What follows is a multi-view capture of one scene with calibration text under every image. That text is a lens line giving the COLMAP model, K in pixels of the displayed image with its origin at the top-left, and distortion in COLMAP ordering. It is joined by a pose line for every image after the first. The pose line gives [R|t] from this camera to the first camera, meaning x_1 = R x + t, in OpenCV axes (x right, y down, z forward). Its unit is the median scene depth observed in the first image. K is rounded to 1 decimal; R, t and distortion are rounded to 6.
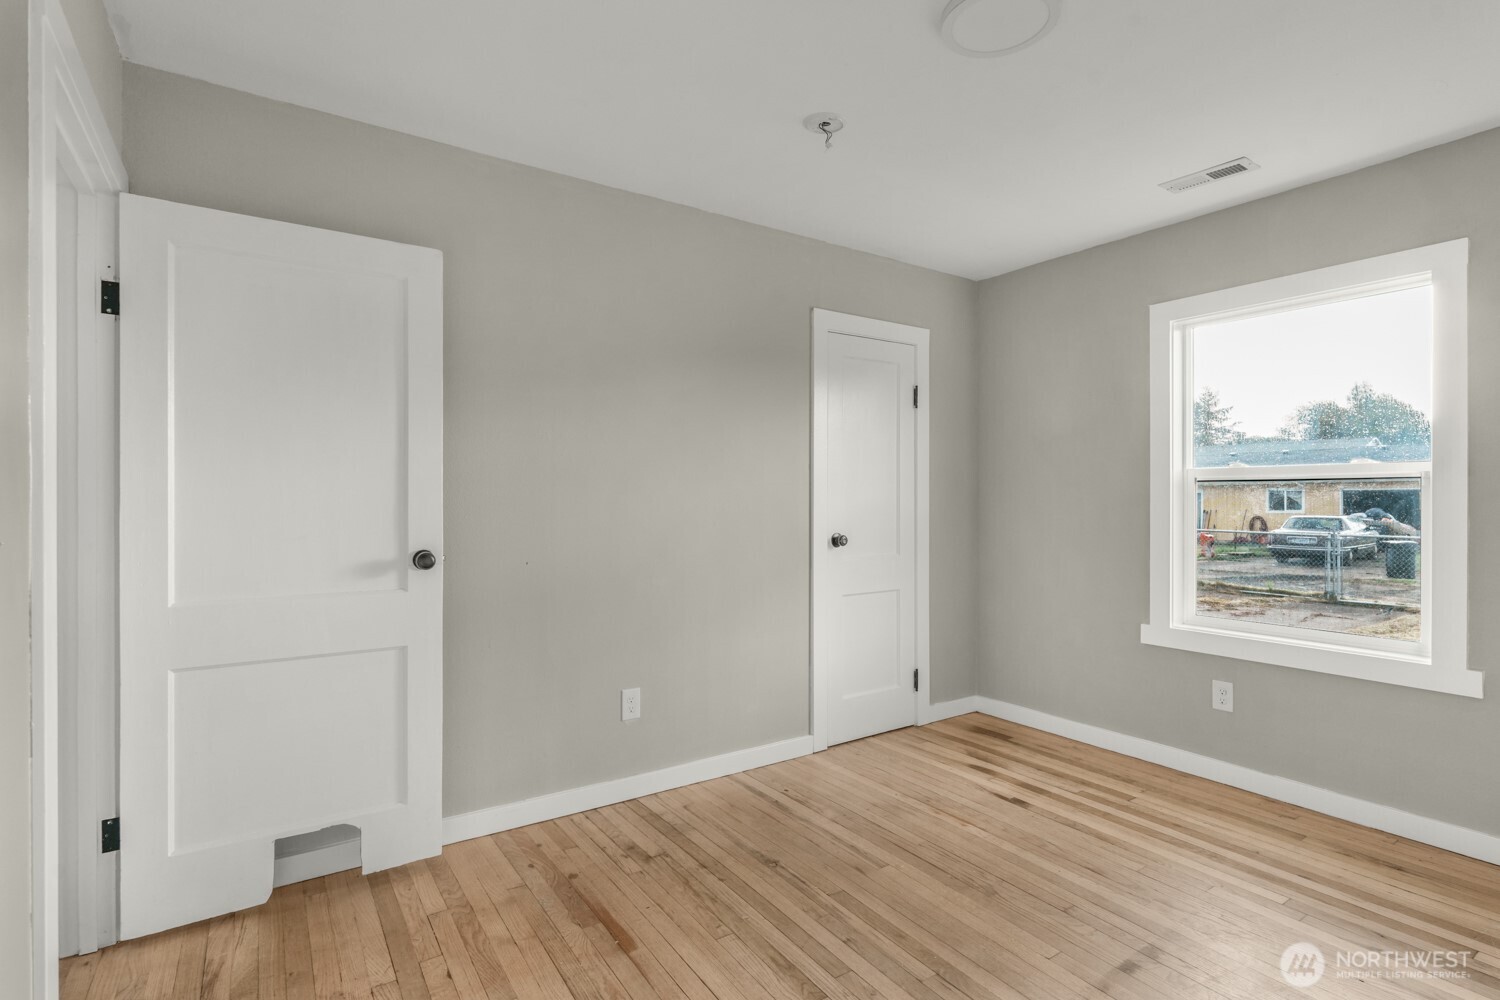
lens RADIAL K [[724.5, 0, 755.6], [0, 724.5, 497.2], [0, 0, 1]] dist [-0.000466, -0.000278]
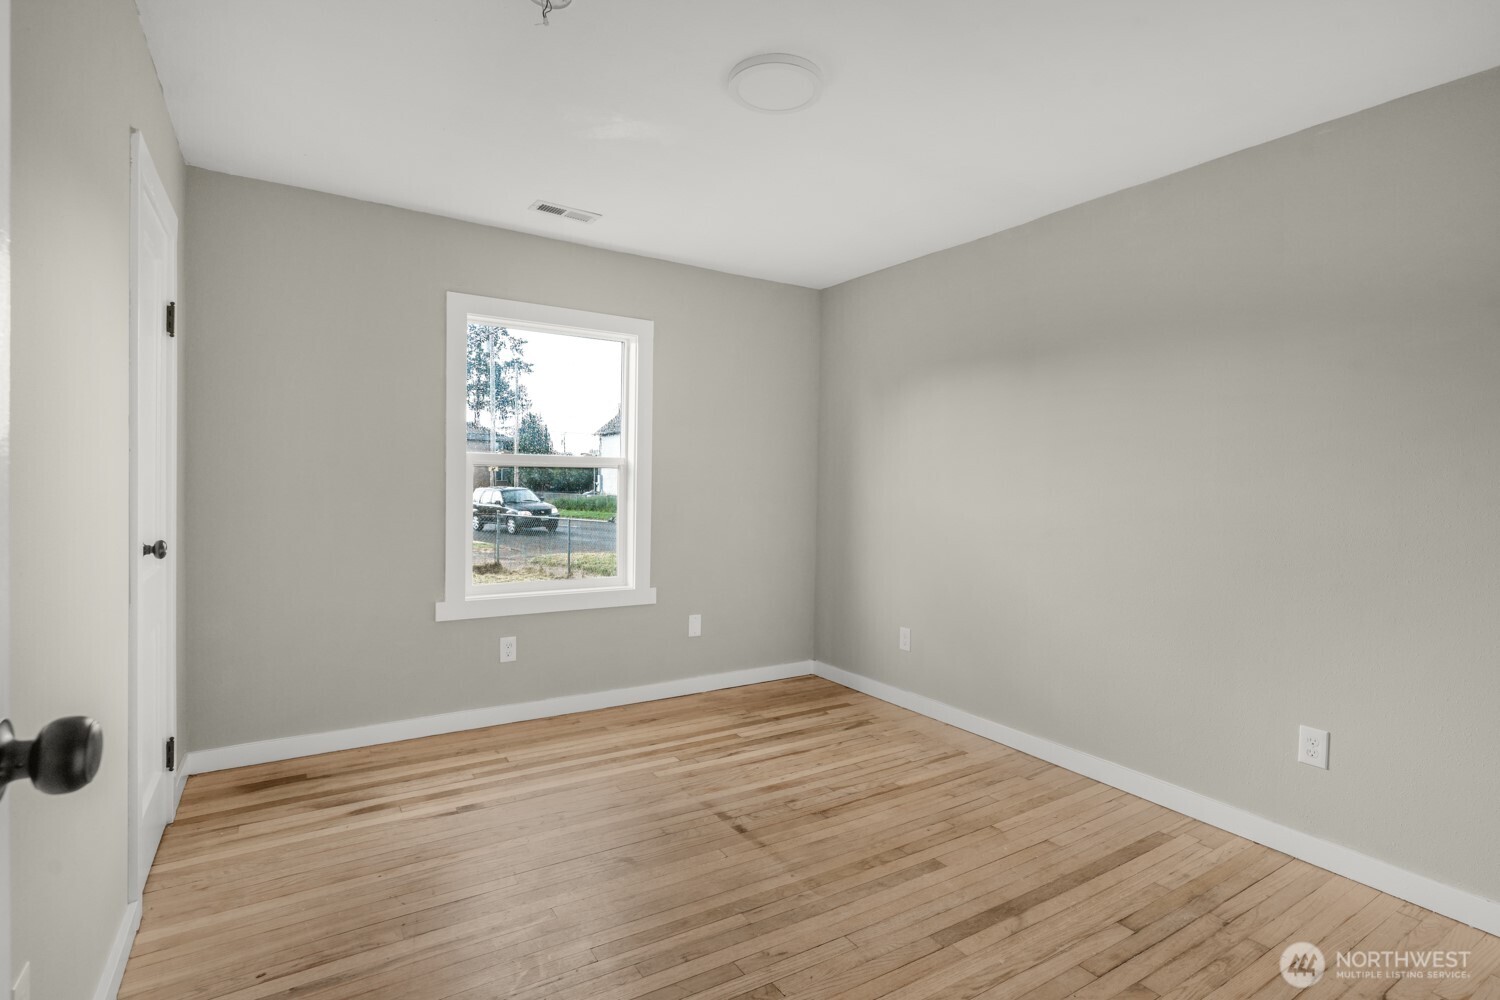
lens RADIAL K [[724.5, 0, 755.6], [0, 724.5, 497.2], [0, 0, 1]] dist [-0.000466, -0.000278]
pose [[0.037951, -0.022663, 0.999023, -0.508308], [-0.019121, 0.999543, 0.023401, -0.006729], [-0.999097, -0.019990, 0.037501, 0.564673]]
